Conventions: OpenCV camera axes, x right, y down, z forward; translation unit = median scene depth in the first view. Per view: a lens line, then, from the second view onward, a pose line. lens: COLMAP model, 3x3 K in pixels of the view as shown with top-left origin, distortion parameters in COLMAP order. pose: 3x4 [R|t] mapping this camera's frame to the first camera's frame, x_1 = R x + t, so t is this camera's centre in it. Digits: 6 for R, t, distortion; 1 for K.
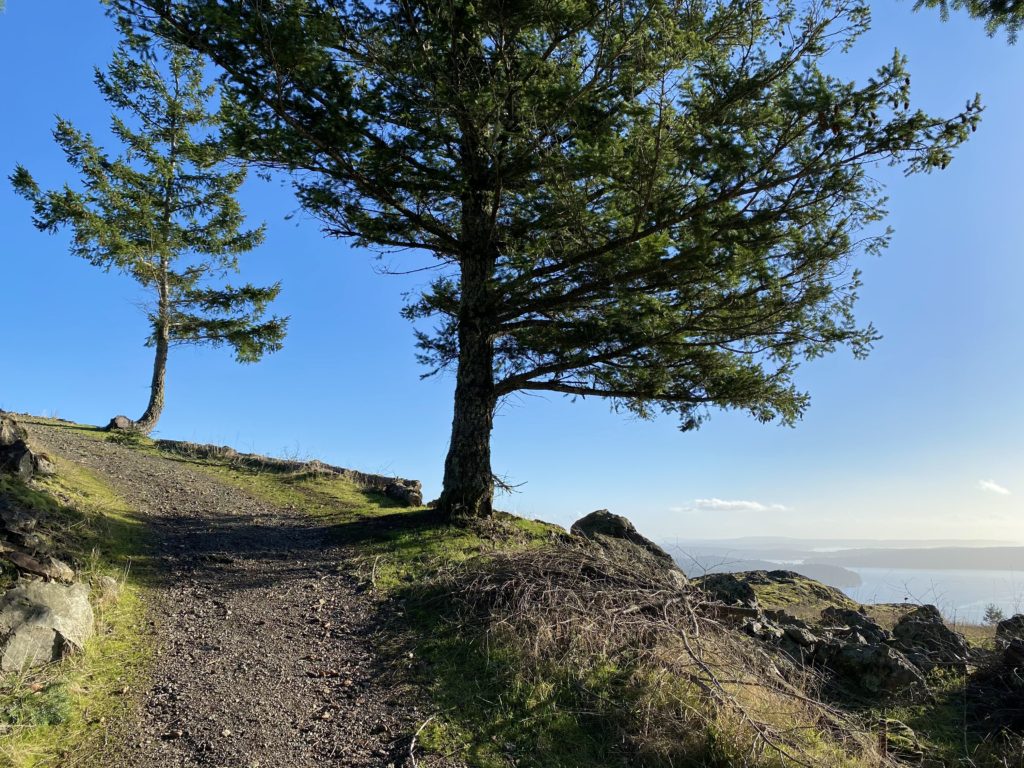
lens RADIAL K [[774.5, 0, 504.8], [0, 774.5, 382.4], [0, 0, 1]] dist [0.083132, -0.087843]
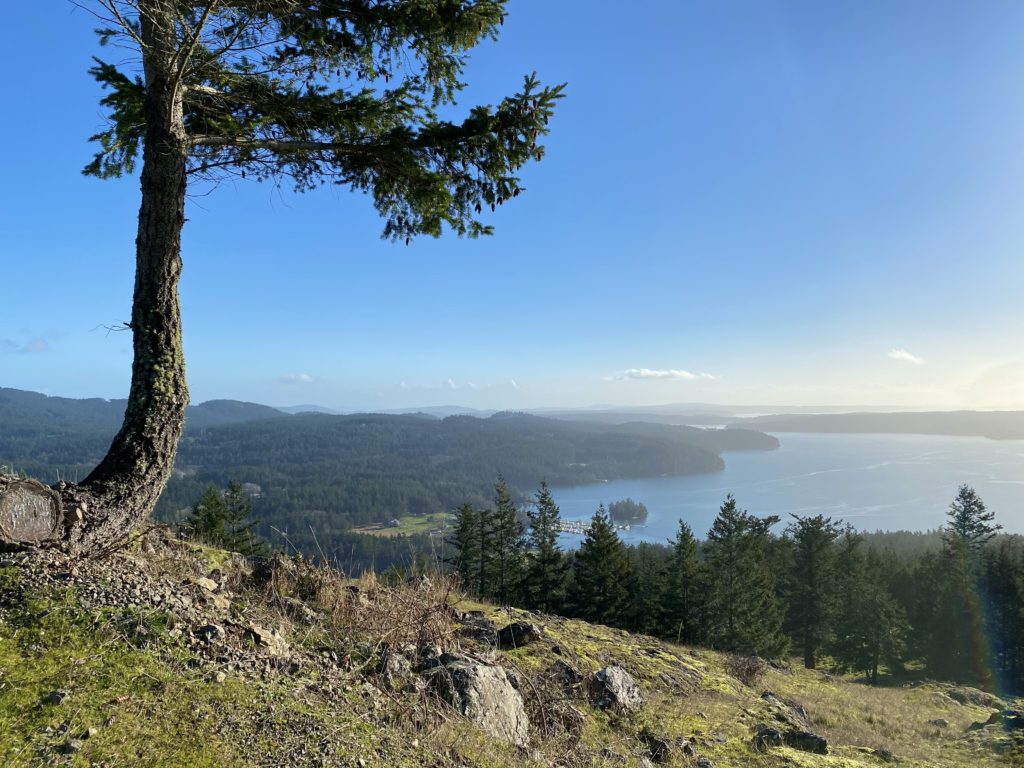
lens RADIAL K [[774.5, 0, 512.9], [0, 774.5, 385.5], [0, 0, 1]] dist [0.083132, -0.087843]
pose [[0.995090, -0.001732, 0.098962, -0.321026], [-0.015278, 0.985175, 0.170873, -0.020284], [-0.097791, -0.171546, 0.980311, 0.665360]]
